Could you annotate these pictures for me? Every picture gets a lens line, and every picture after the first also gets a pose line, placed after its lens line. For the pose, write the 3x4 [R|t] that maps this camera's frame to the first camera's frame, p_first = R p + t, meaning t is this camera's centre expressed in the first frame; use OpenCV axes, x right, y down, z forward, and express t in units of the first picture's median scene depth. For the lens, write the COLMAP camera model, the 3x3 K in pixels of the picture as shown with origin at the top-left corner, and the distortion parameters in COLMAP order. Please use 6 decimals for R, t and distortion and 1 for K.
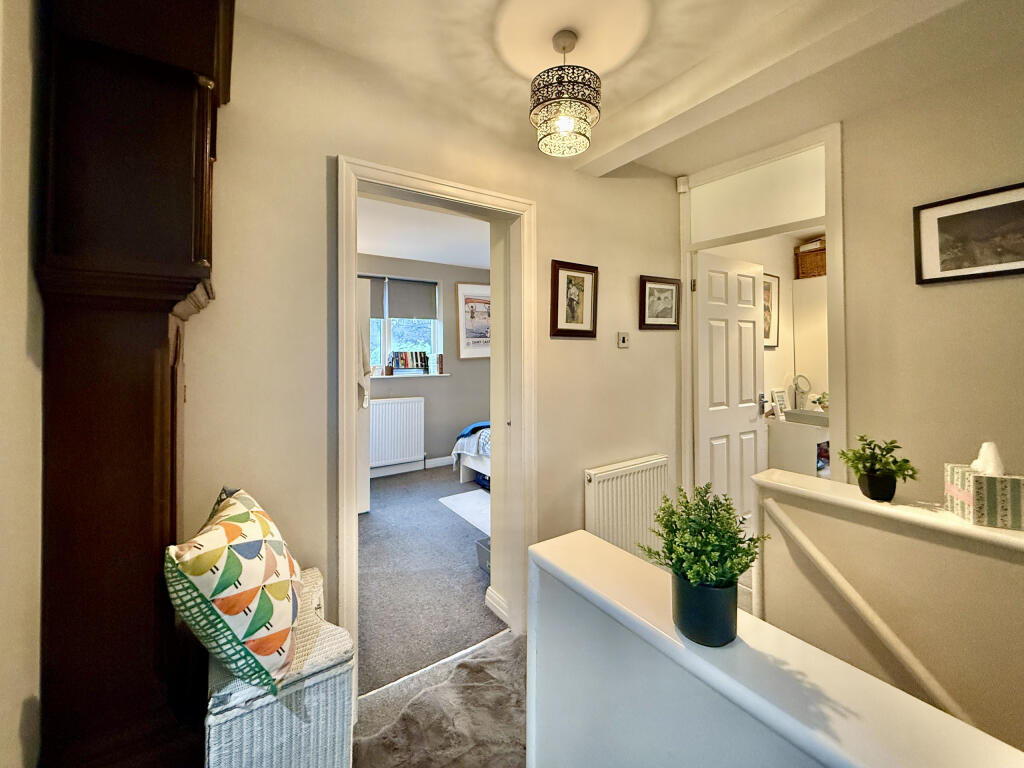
lens RADIAL K [[408.1, 0, 501.5], [0, 408.1, 346.2], [0, 0, 1]] dist [-0.000084, 0.000043]
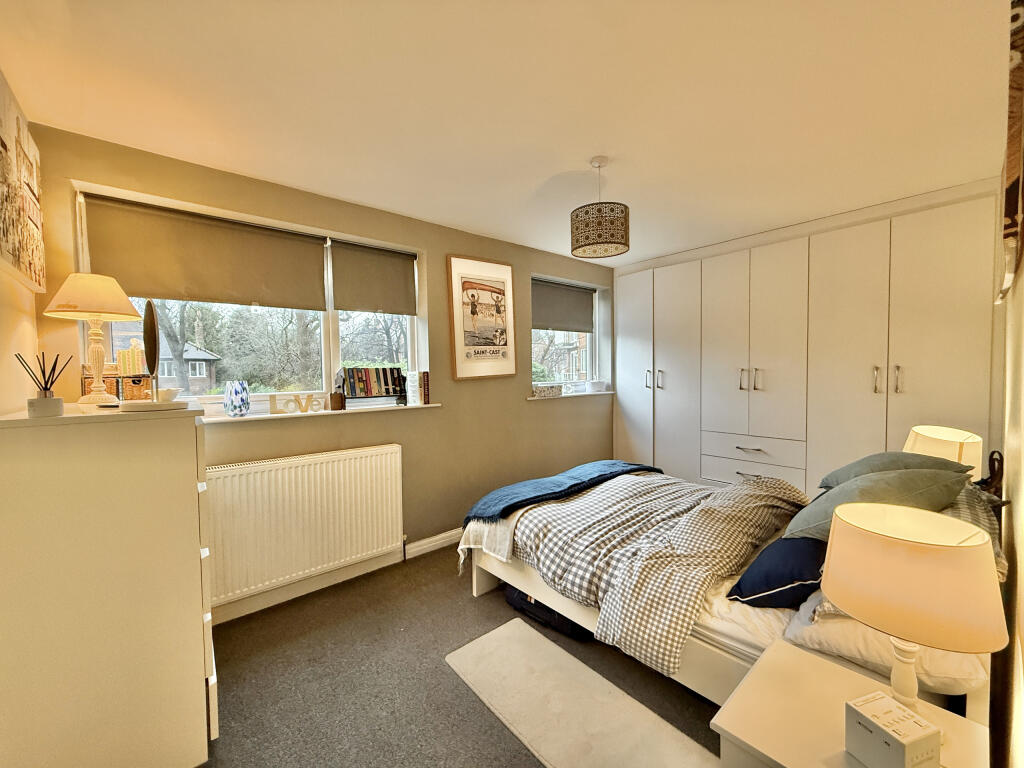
lens RADIAL K [[408.1, 0, 509.4], [0, 408.1, 387.3], [0, 0, 1]] dist [-0.000084, 0.000043]
pose [[0.993396, -0.014366, 0.113830, -0.094401], [0.007615, 0.998198, 0.059523, 0.007438], [-0.114480, -0.058263, 0.991716, 0.379581]]
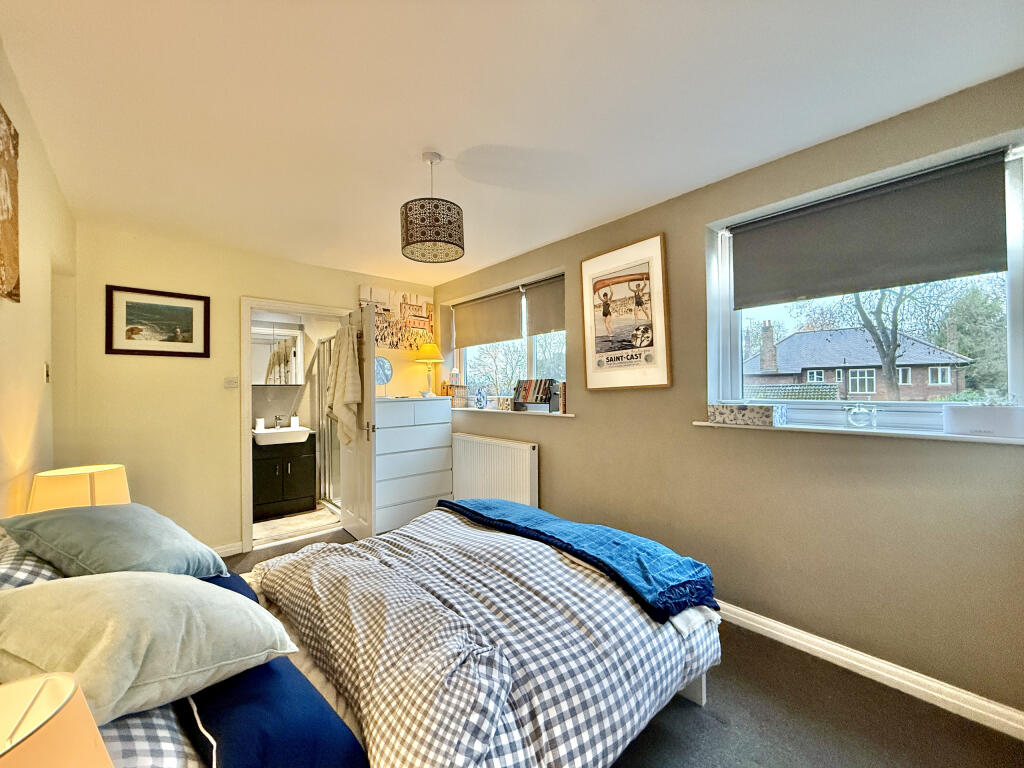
lens RADIAL K [[408.1, 0, 508.8], [0, 408.1, 386.2], [0, 0, 1]] dist [-0.000084, 0.000043]
pose [[0.129447, -0.002161, -0.991584, 0.473190], [0.031481, 0.999502, 0.001932, 0.021531], [0.991086, -0.031466, 0.129451, 0.835986]]
